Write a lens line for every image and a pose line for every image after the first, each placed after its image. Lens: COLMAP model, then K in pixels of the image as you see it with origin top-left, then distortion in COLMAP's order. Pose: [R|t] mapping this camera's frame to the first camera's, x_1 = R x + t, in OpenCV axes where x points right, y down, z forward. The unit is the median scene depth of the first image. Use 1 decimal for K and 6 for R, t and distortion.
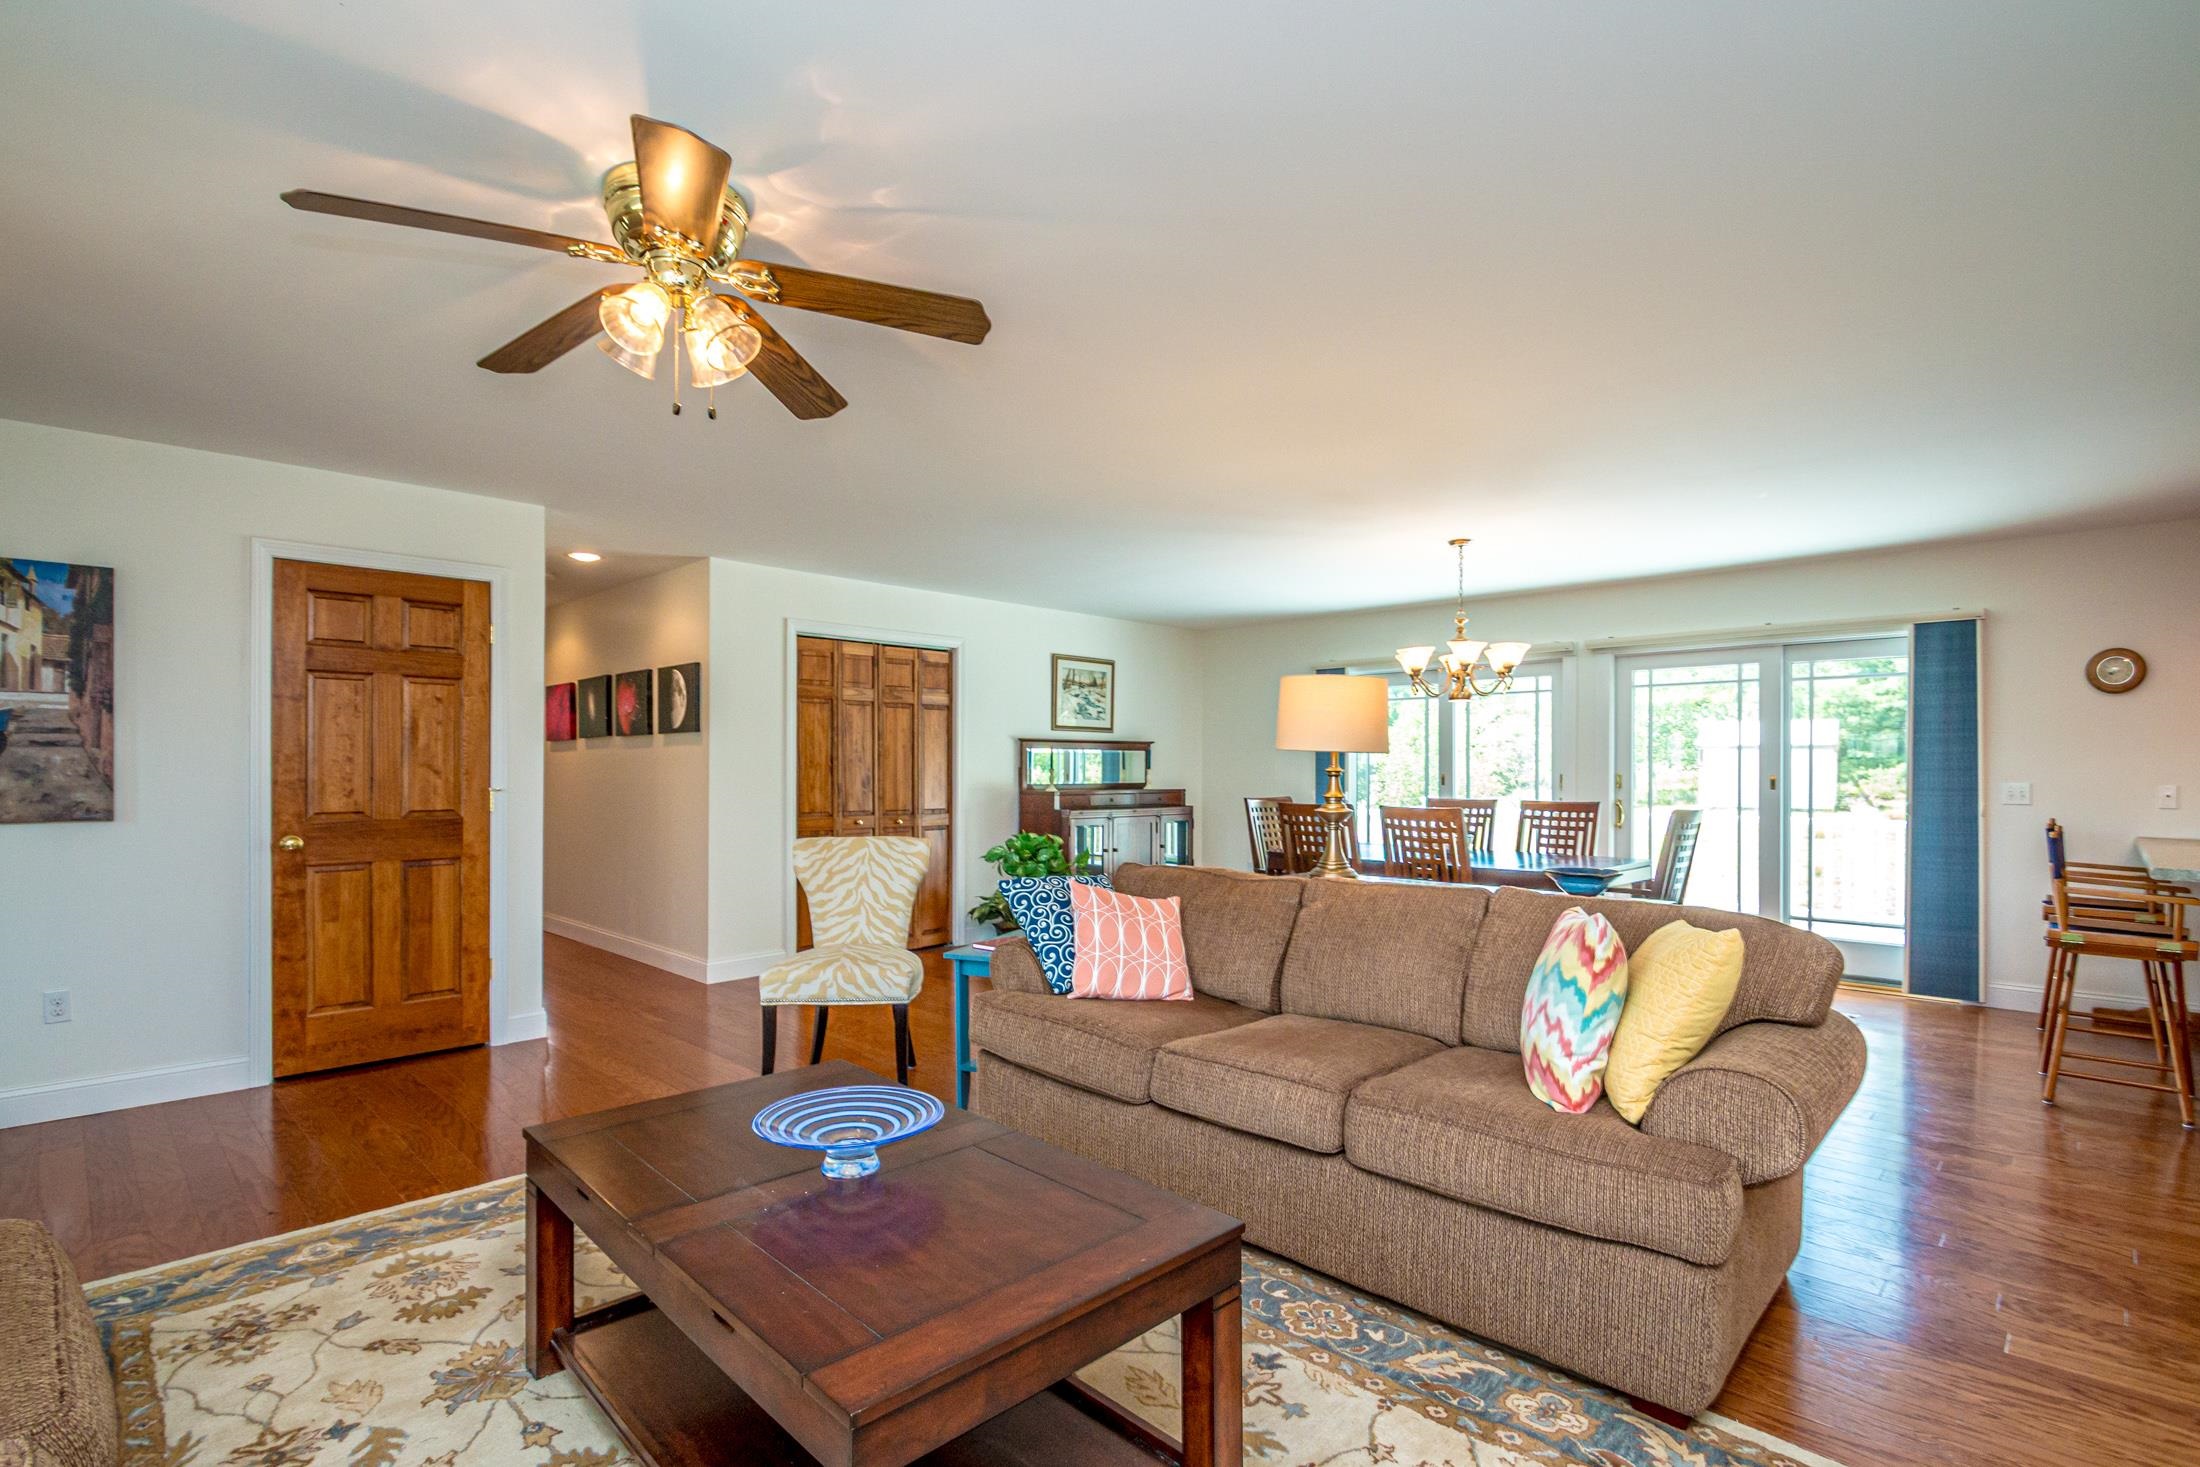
lens RADIAL K [[1064.5, 0, 1090.5], [0, 1064.5, 772.5], [0, 0, 1]] dist [0.010099, -0.002861]
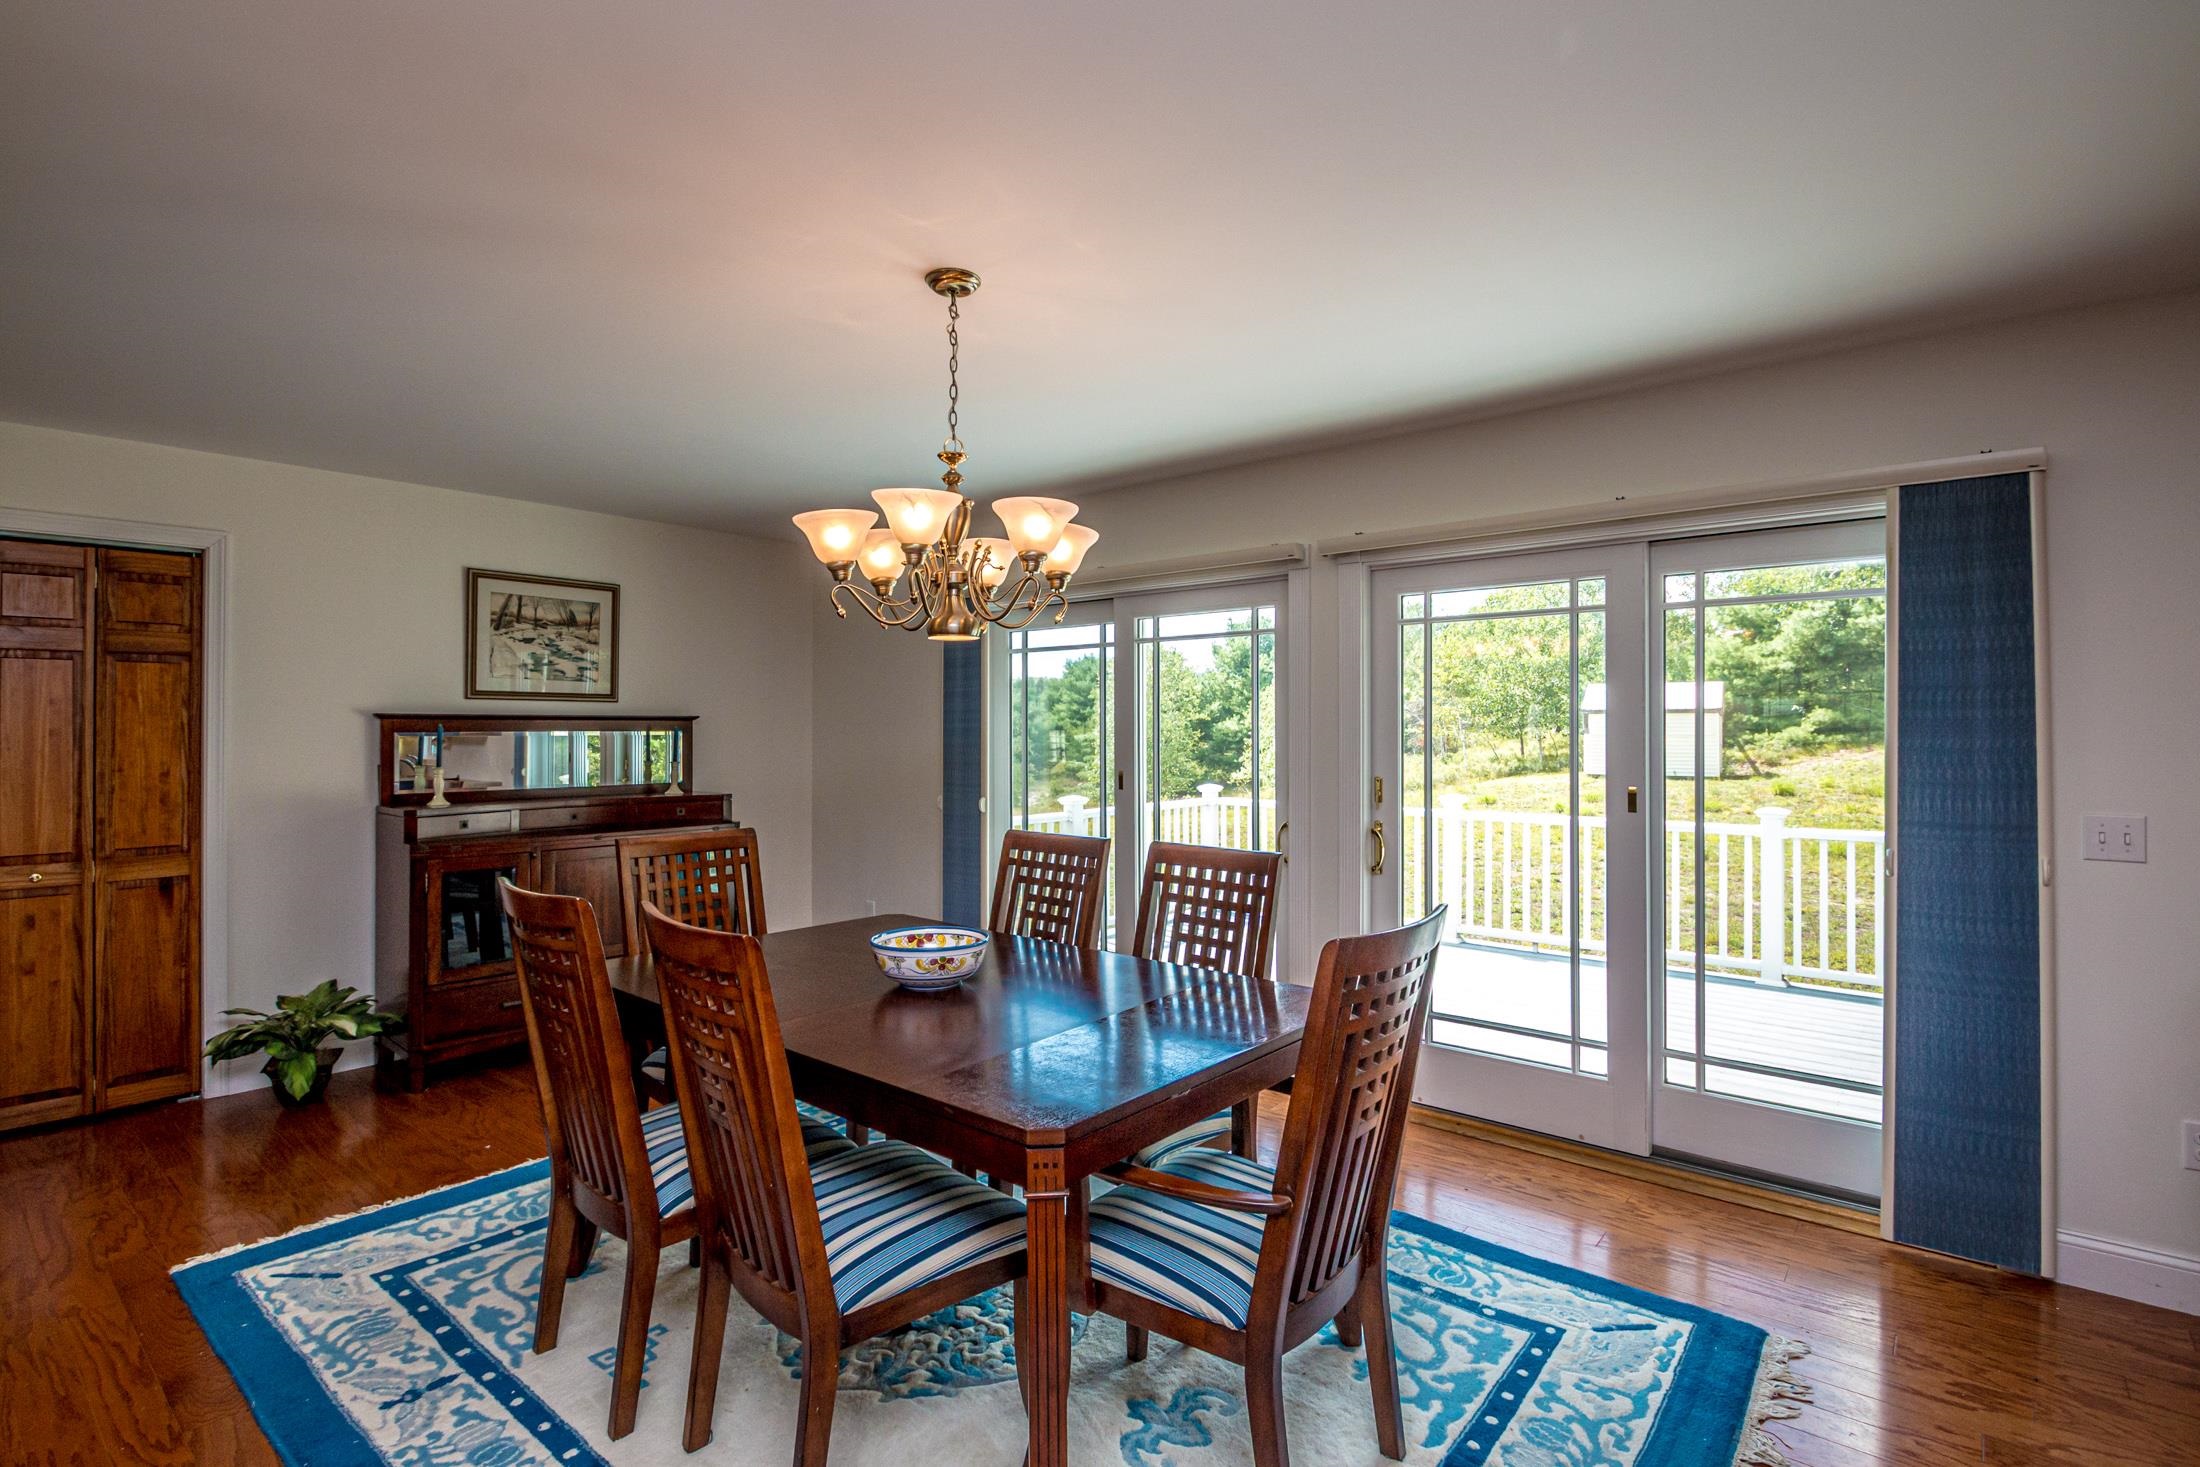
lens RADIAL K [[1064.5, 0, 1100.9], [0, 1064.5, 729.5], [0, 0, 1]] dist [0.010099, -0.002861]
pose [[0.996457, -0.003061, 0.084043, 0.281284], [0.003433, 0.999985, -0.004278, -0.020834], [-0.084028, 0.004551, 0.996453, 0.419202]]
